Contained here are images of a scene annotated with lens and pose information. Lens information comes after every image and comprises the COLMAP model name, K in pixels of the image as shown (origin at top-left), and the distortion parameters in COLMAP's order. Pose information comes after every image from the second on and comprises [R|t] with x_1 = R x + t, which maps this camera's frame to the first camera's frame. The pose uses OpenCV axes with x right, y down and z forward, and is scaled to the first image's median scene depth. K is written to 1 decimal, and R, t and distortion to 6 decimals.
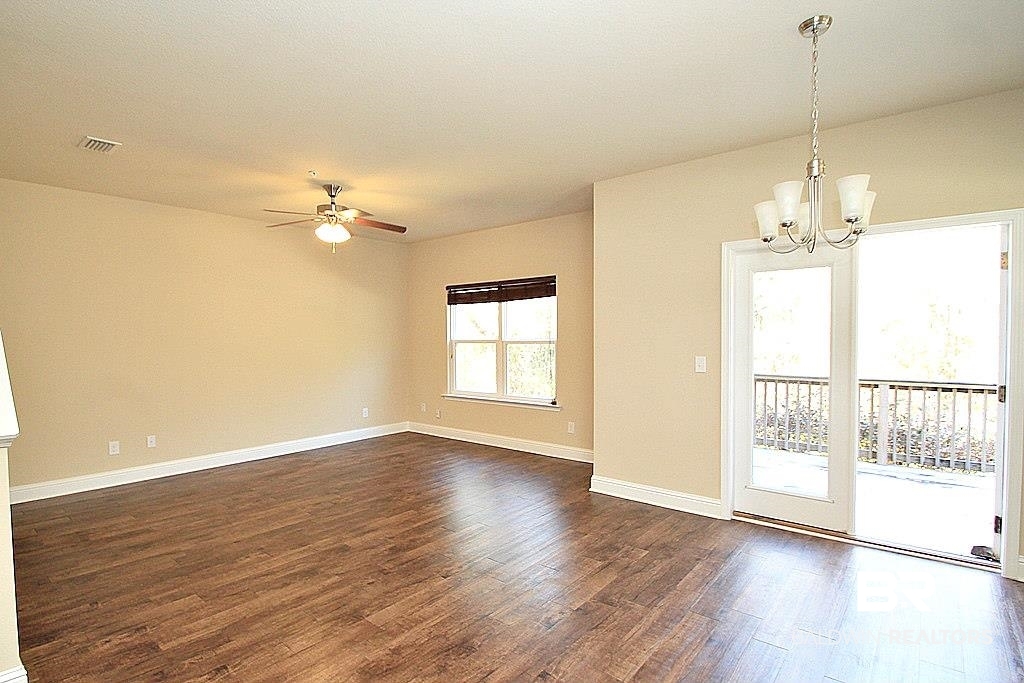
lens RADIAL K [[508.0, 0, 504.2], [0, 508.0, 358.1], [0, 0, 1]] dist [0.000256, -0.012380]
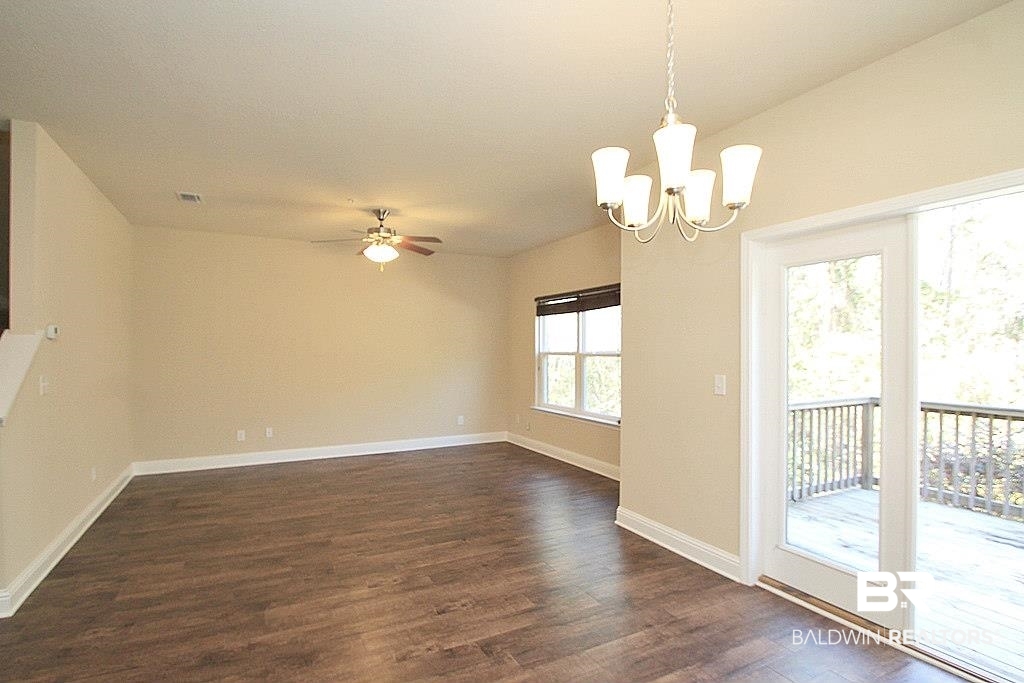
lens RADIAL K [[503.6, 0, 503.4], [0, 503.6, 349.9], [0, 0, 1]] dist [0.001742, -0.011619]
pose [[0.922024, 0.009128, -0.387026, 0.327393], [-0.024385, 0.999106, -0.034530, -0.005760], [0.386365, 0.041275, 0.921422, 0.107899]]
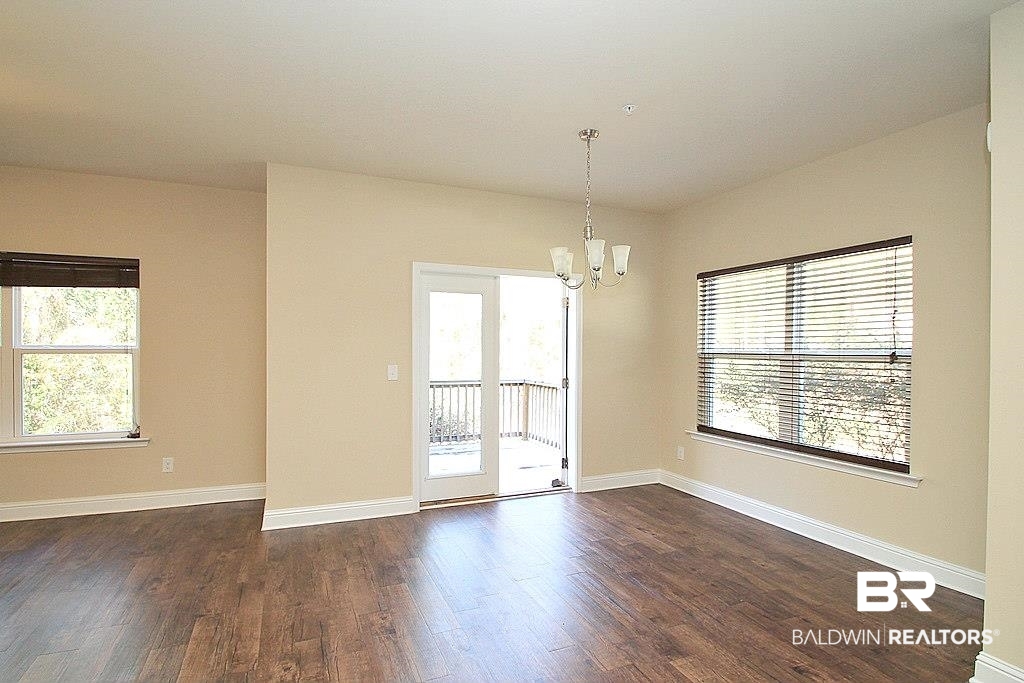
lens RADIAL K [[503.6, 0, 503.4], [0, 503.6, 349.9], [0, 0, 1]] dist [0.001742, -0.011619]
pose [[0.456761, 0.006921, 0.889562, -0.388491], [0.023668, 0.999521, -0.019929, -0.009304], [-0.889274, 0.030157, 0.456379, 0.266804]]
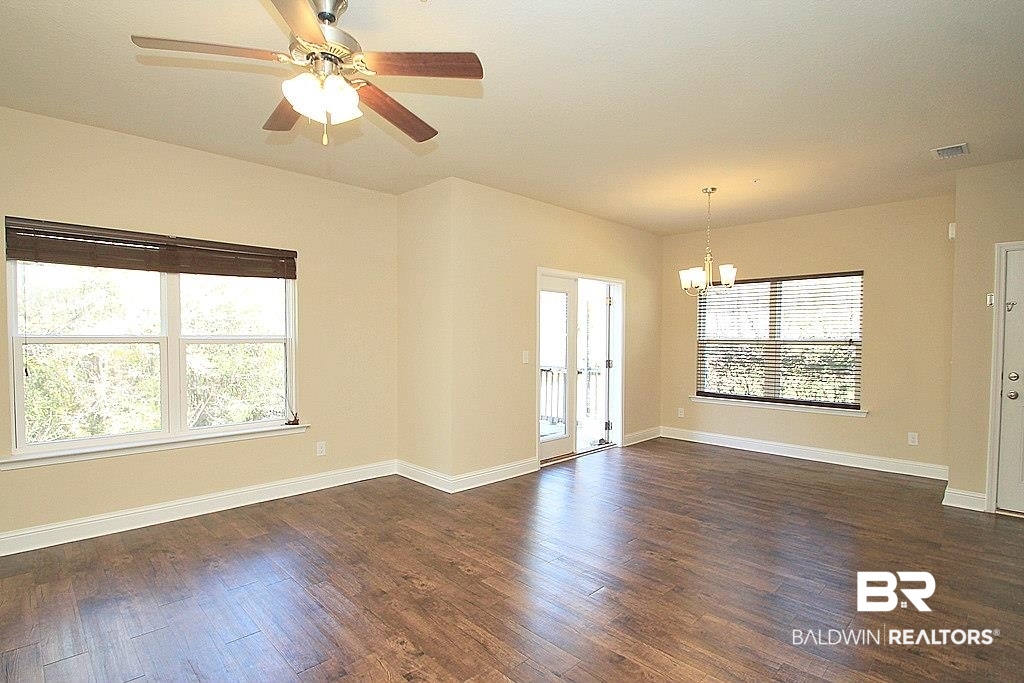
lens RADIAL K [[501.7, 0, 499.3], [0, 501.7, 345.5], [0, 0, 1]] dist [-0.010491, -0.000789]
pose [[0.103134, -0.011240, 0.994604, -0.779284], [0.031267, 0.999479, 0.008053, -0.027460], [-0.994176, 0.030268, 0.103432, 0.808585]]
